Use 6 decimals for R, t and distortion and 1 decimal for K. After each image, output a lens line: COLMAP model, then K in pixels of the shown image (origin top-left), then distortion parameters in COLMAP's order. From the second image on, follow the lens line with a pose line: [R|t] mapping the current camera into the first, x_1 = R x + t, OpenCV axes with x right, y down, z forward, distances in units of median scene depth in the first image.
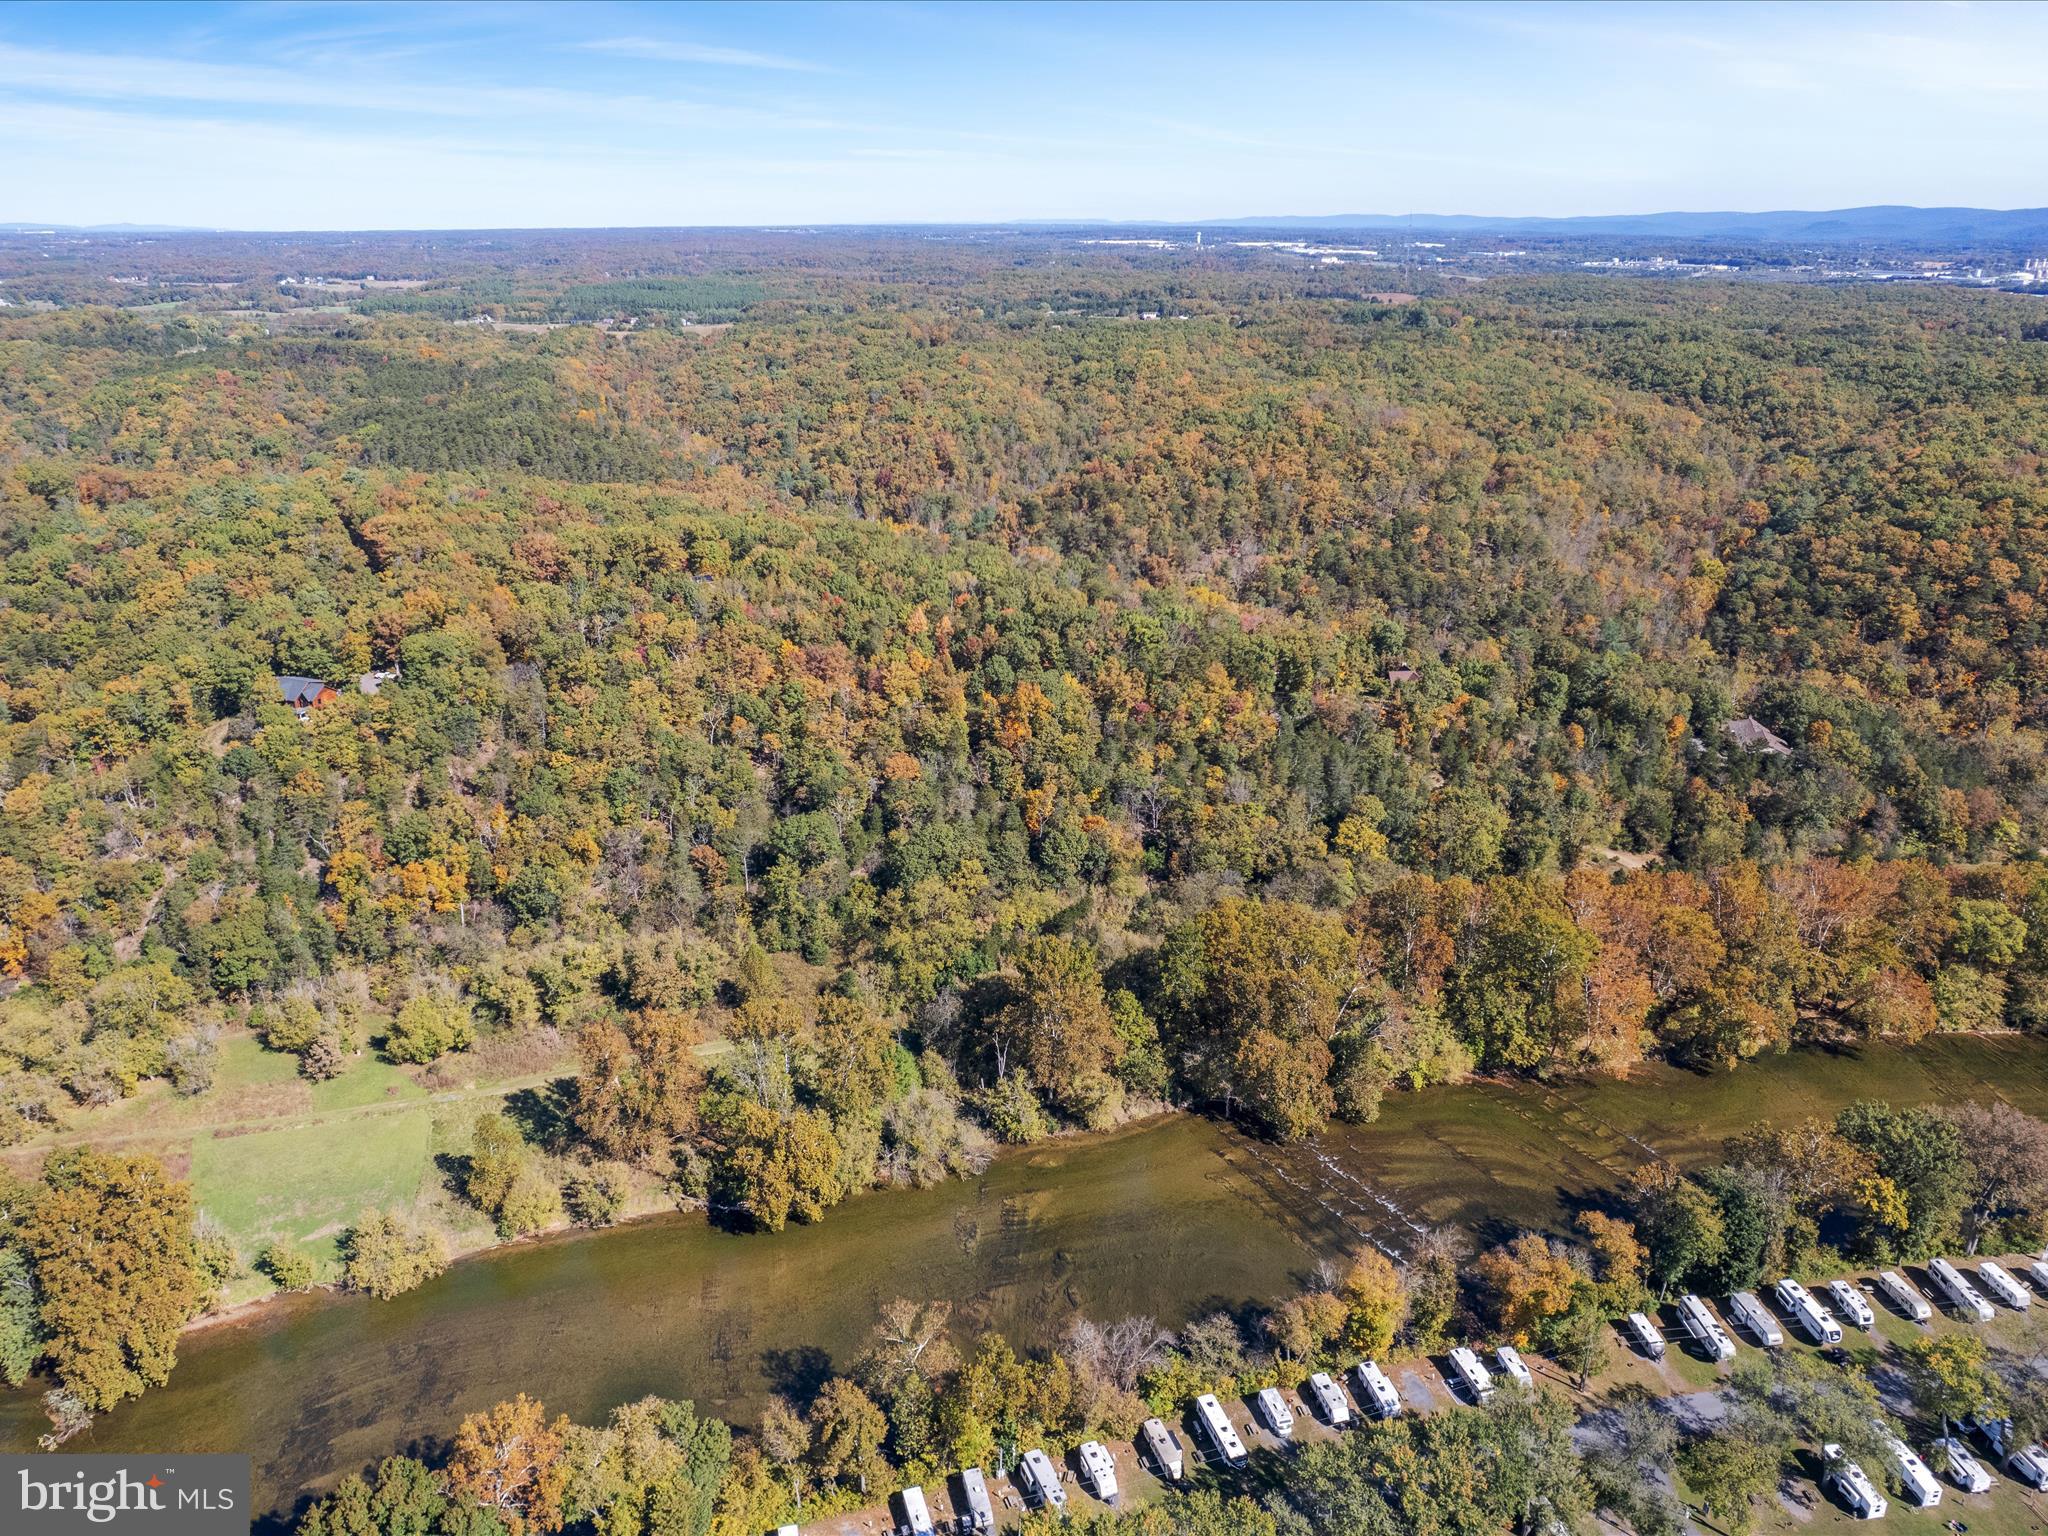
lens RADIAL K [[1630.5, 0, 1024.0], [0, 1630.5, 768.0], [0, 0, 1]] dist [-0.100838, 0.118445]
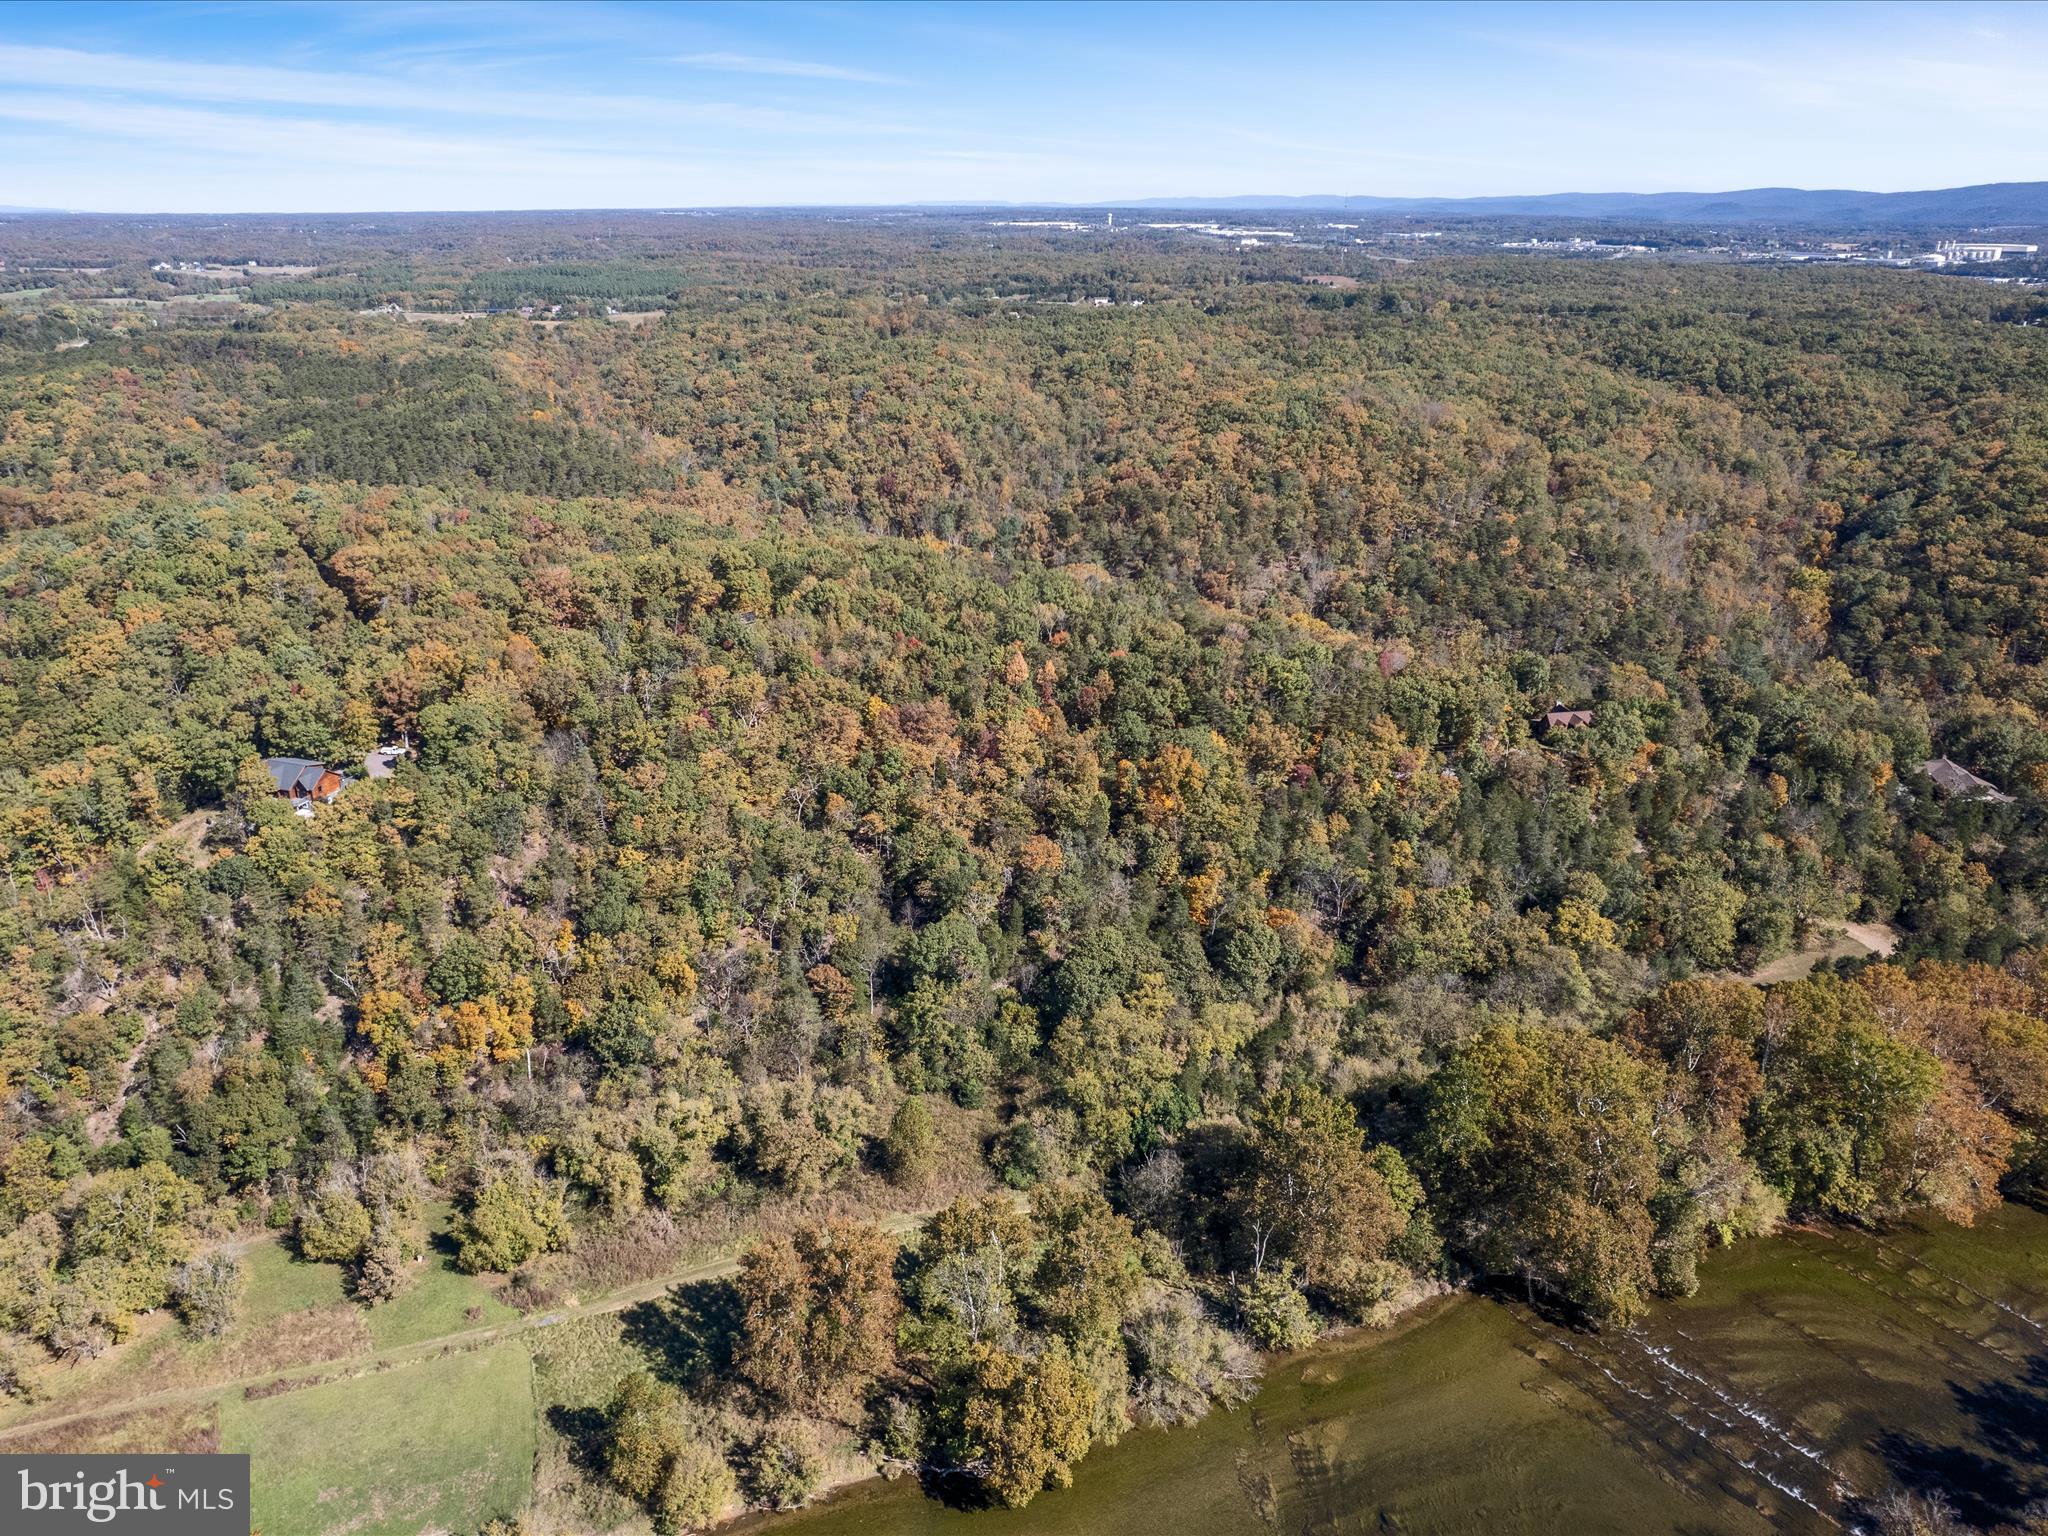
lens RADIAL K [[1630.5, 0, 1024.0], [0, 1630.5, 768.0], [0, 0, 1]] dist [-0.100838, 0.118445]
pose [[0.997510, -0.022831, 0.066724, -0.130174], [0.022156, 0.999696, 0.010833, -0.050416], [-0.066951, -0.009328, 0.997713, 0.157071]]
